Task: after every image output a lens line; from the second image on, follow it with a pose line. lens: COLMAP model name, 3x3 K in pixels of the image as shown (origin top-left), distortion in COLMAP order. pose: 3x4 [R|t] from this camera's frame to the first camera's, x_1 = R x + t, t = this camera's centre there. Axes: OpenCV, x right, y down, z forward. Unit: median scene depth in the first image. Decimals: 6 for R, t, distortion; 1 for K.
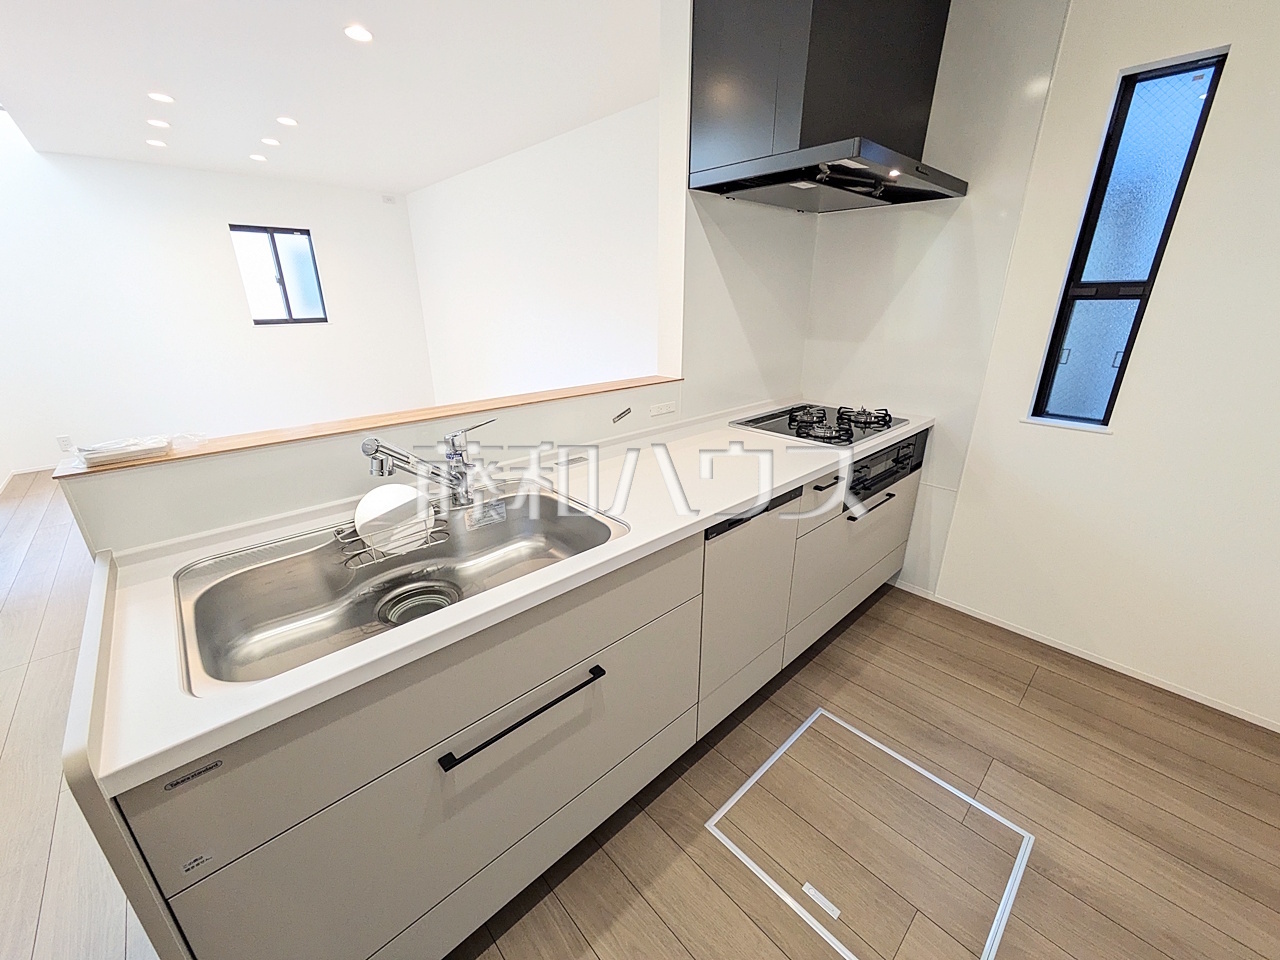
lens RADIAL K [[503.0, 0, 637.0], [0, 503.0, 474.7], [0, 0, 1]] dist [-0.000603, 0.001009]
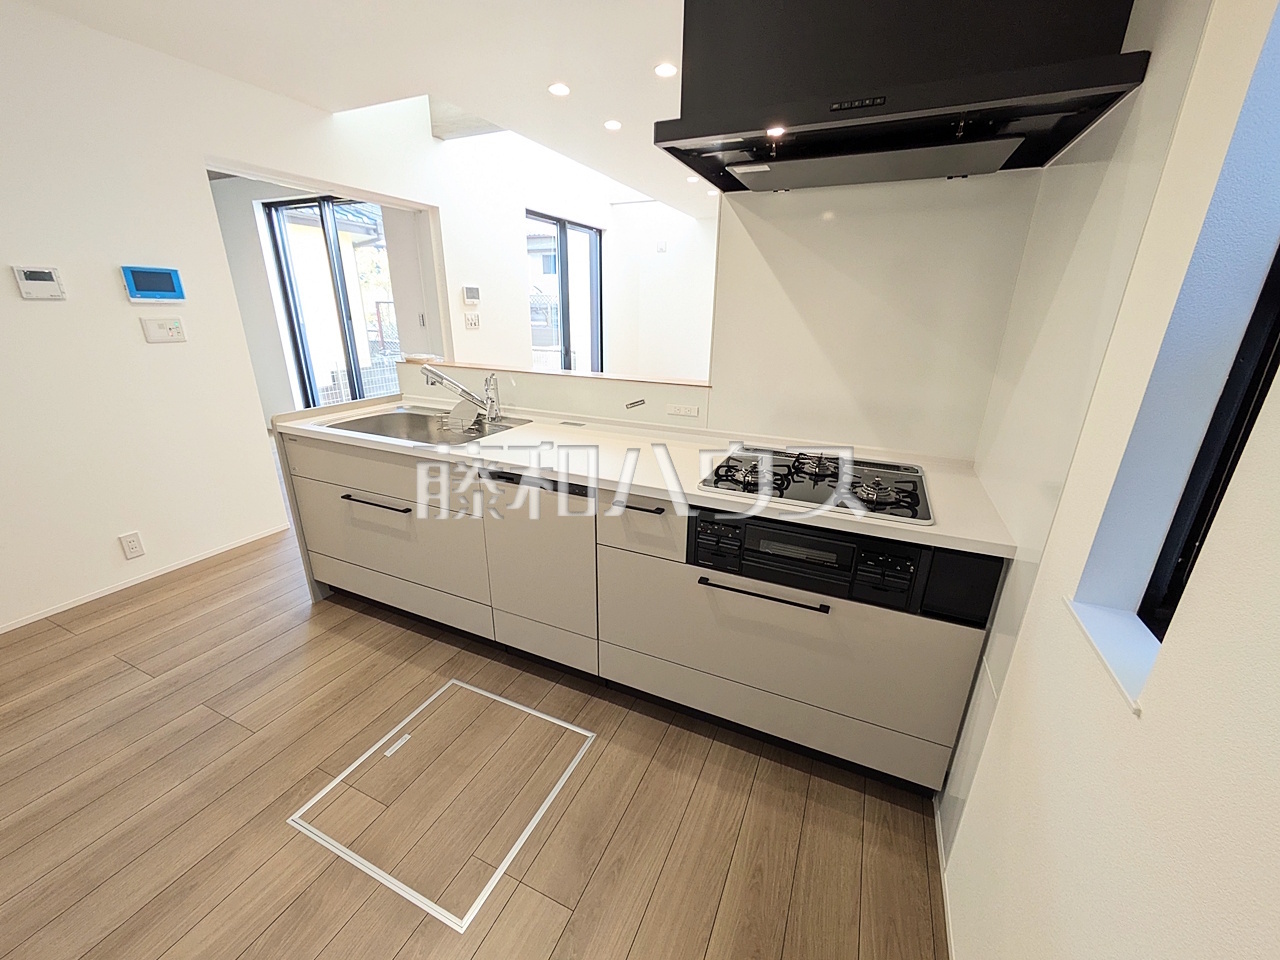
lens RADIAL K [[503.0, 0, 641.1], [0, 503.0, 473.1], [0, 0, 1]] dist [-0.000603, 0.001009]
pose [[0.396154, 0.299796, -0.867862, 1.125222], [-0.321259, 0.930708, 0.174860, -0.194604], [0.860148, 0.209537, 0.465015, 0.561004]]
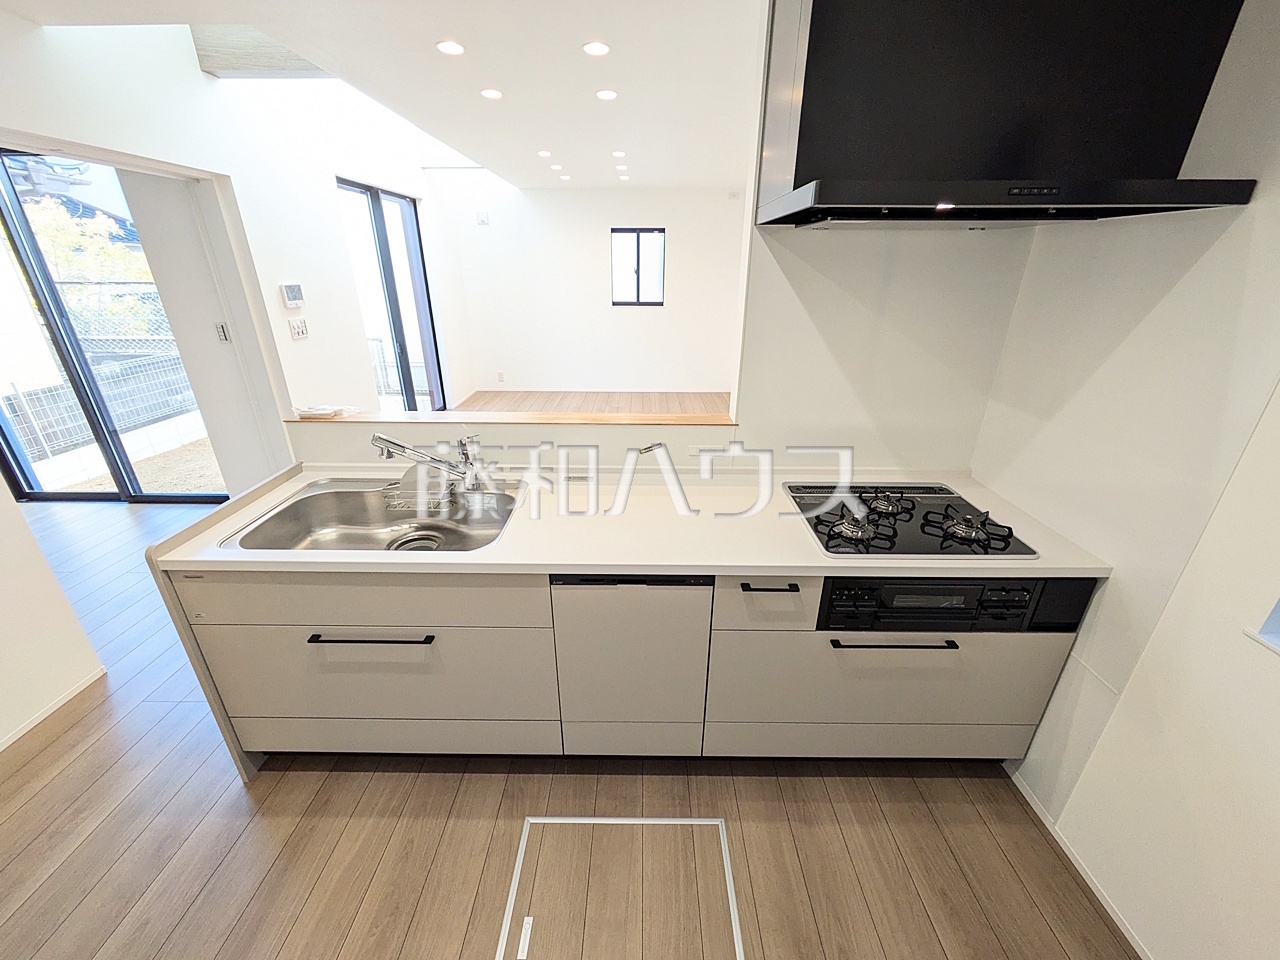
lens RADIAL K [[503.0, 0, 640.1], [0, 503.0, 475.3], [0, 0, 1]] dist [-0.000603, 0.001009]
pose [[0.734849, 0.267579, -0.623216, 0.683255], [-0.234319, 0.962466, 0.136944, -0.223027], [0.636468, 0.045398, 0.769966, 0.202065]]
